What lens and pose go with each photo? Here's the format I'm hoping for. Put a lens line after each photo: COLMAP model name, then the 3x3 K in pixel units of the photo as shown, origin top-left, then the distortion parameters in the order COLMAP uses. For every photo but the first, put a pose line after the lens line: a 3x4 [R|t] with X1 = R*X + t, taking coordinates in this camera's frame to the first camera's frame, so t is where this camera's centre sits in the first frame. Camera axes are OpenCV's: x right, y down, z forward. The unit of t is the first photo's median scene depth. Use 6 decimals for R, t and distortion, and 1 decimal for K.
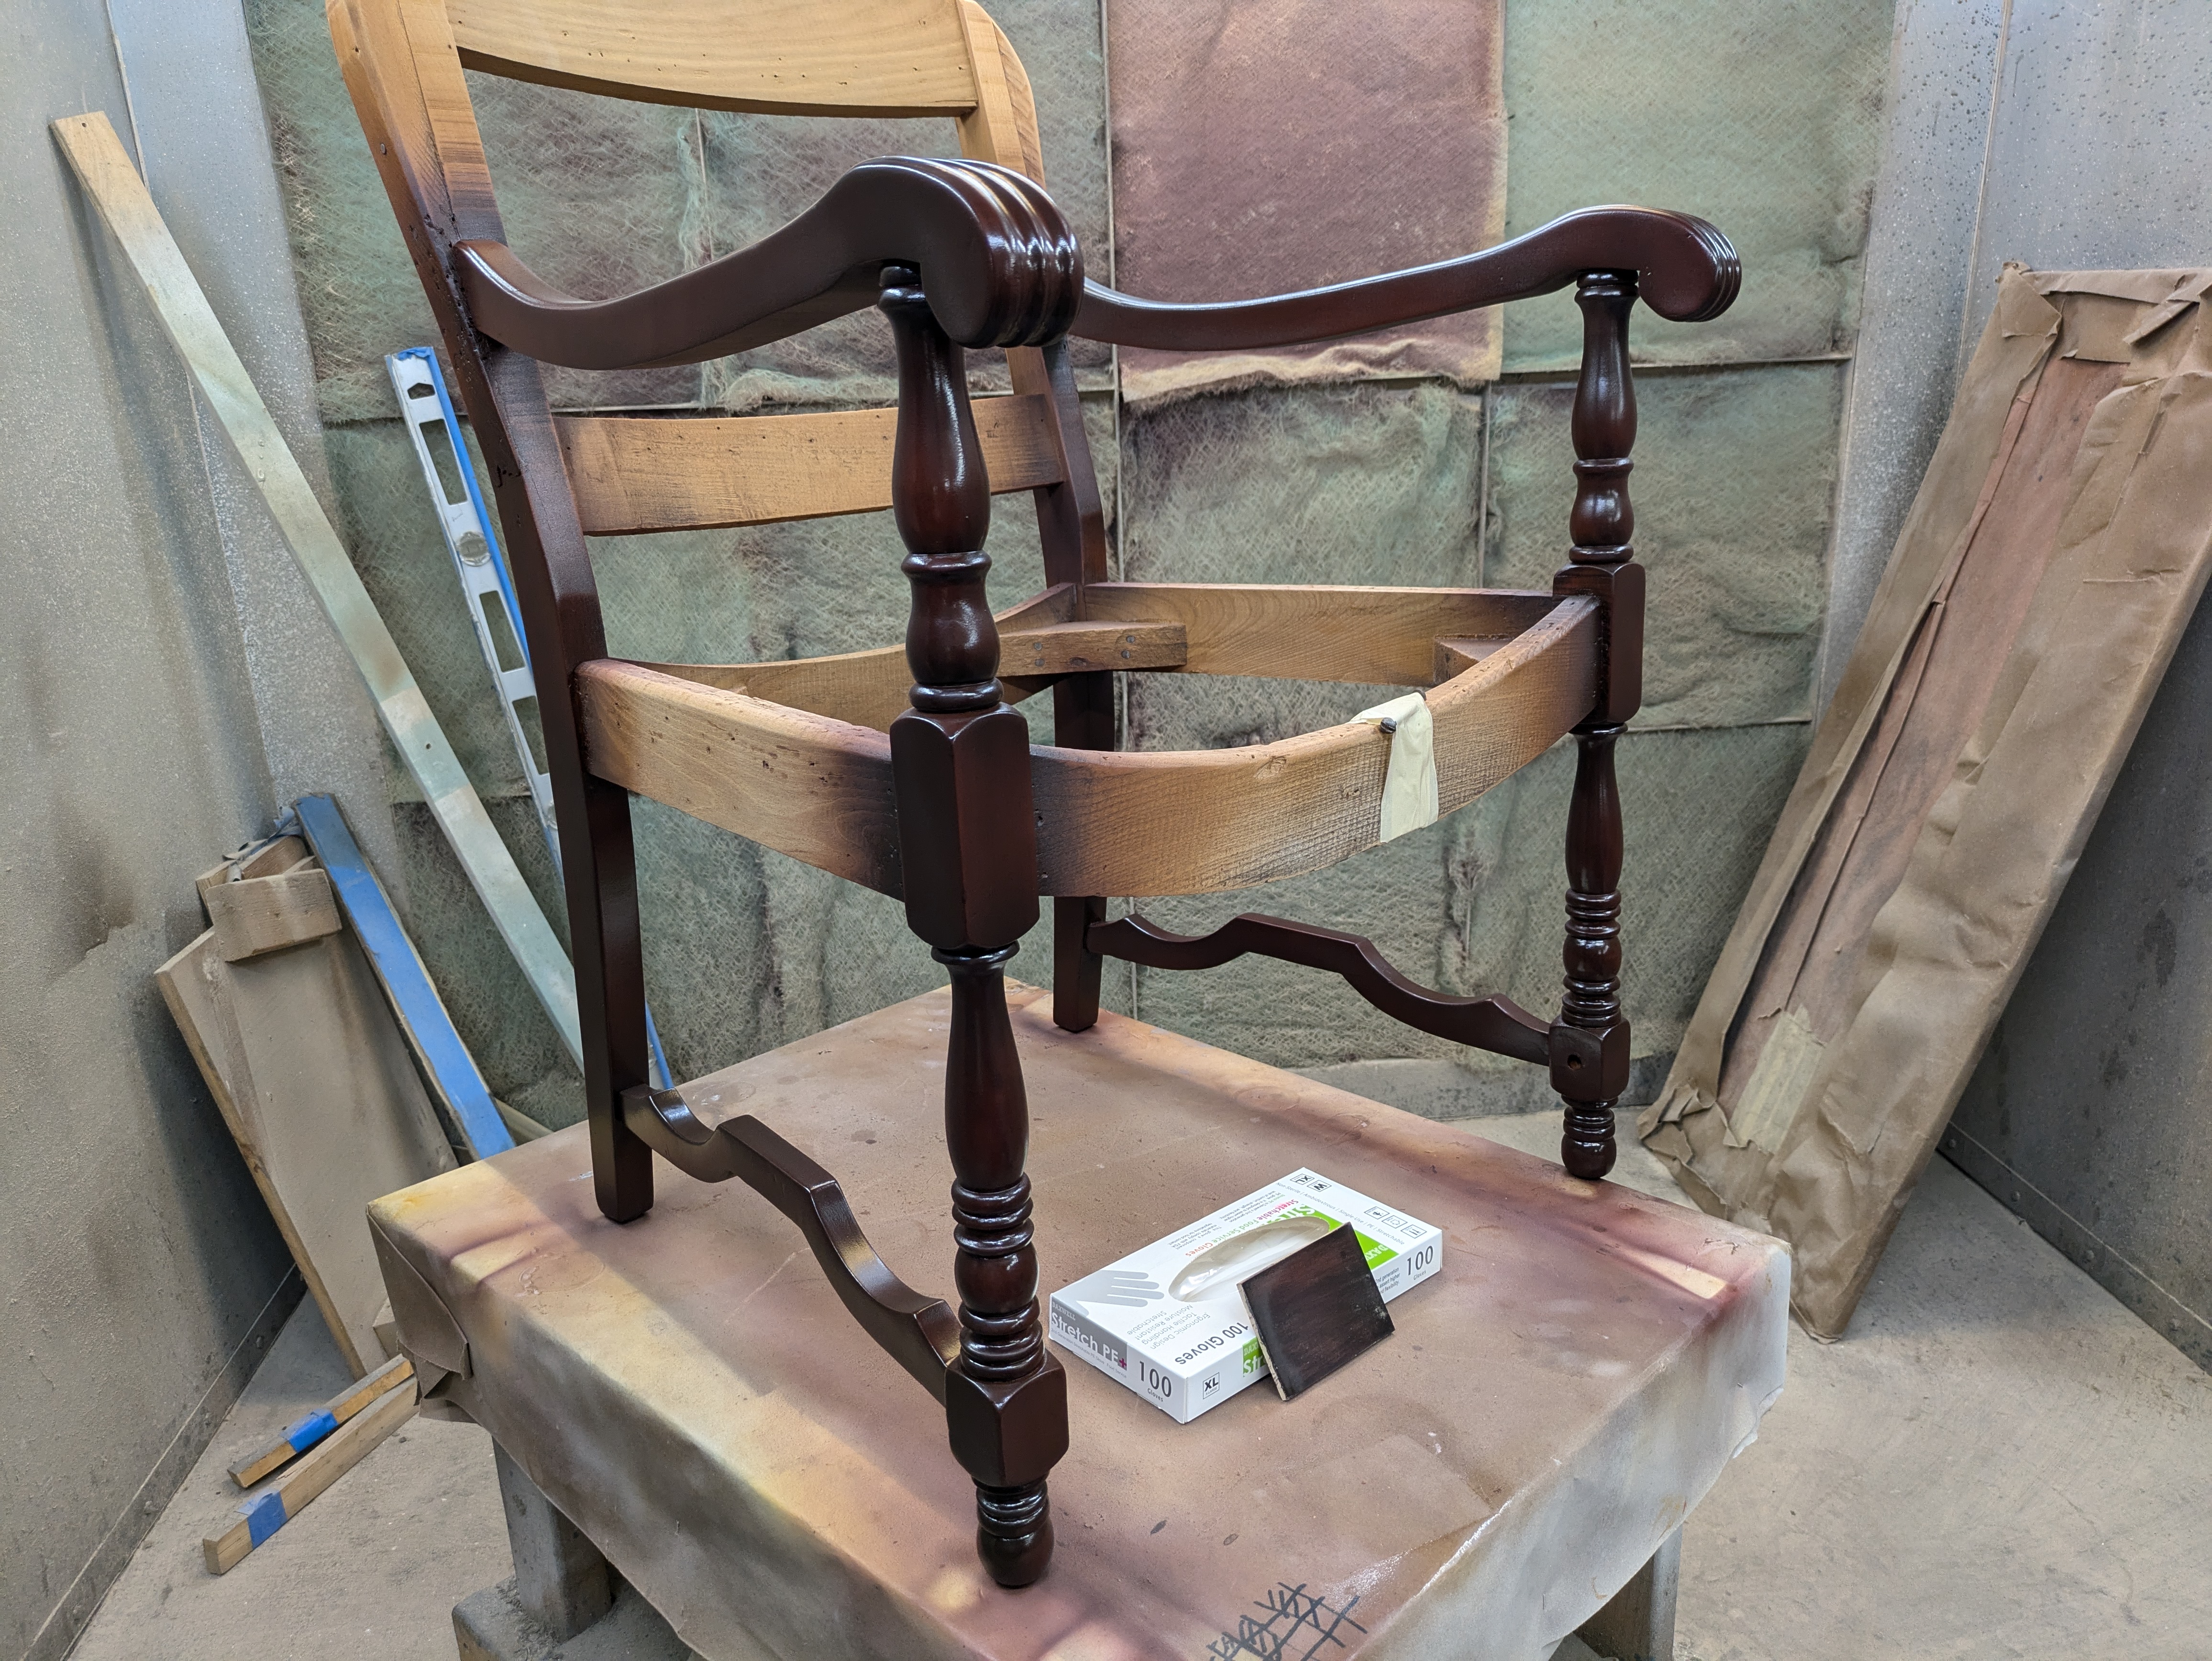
lens RADIAL K [[1583.7, 0, 1107.2], [0, 1583.7, 888.7], [0, 0, 1]] dist [0.062249, -0.080741]
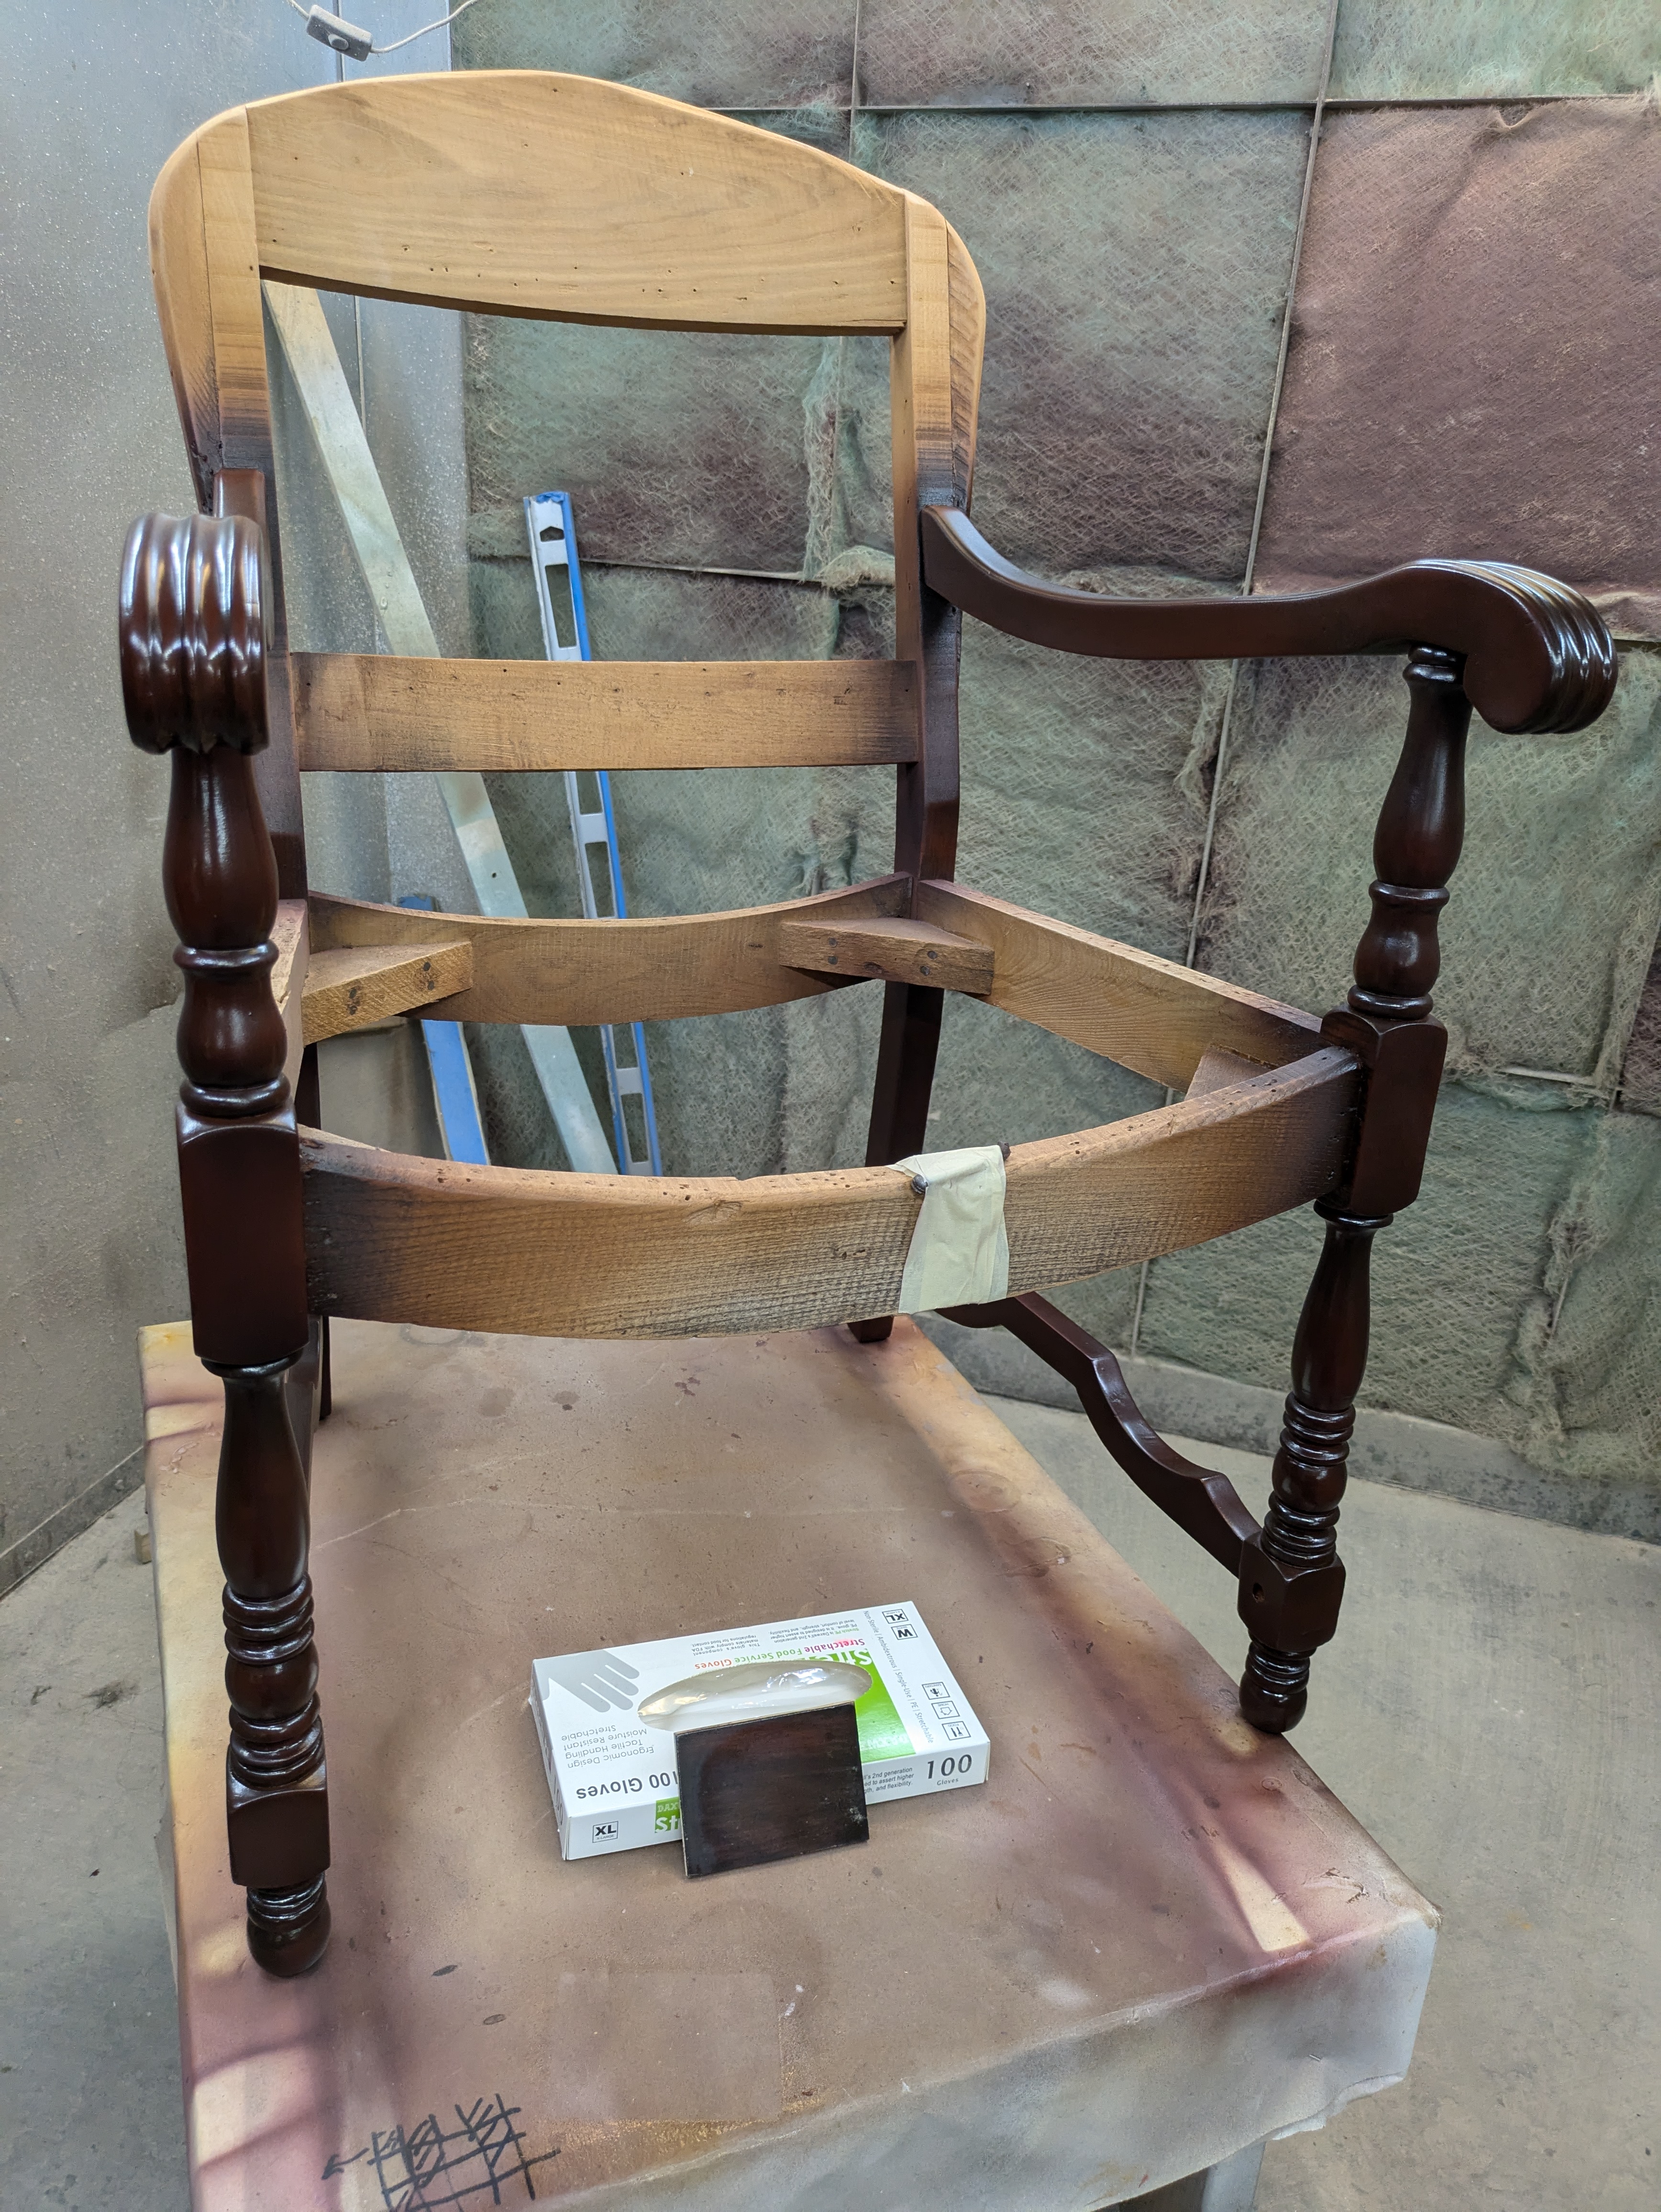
lens RADIAL K [[1592.9, 0, 823.2], [0, 1592.9, 1117.4], [0, 0, 1]] dist [0.044369, -0.045099]
pose [[0.903055, 0.239302, -0.356687, 0.191358], [-0.212931, 0.970616, 0.112092, -0.100068], [0.373030, -0.025275, 0.927475, 0.097515]]
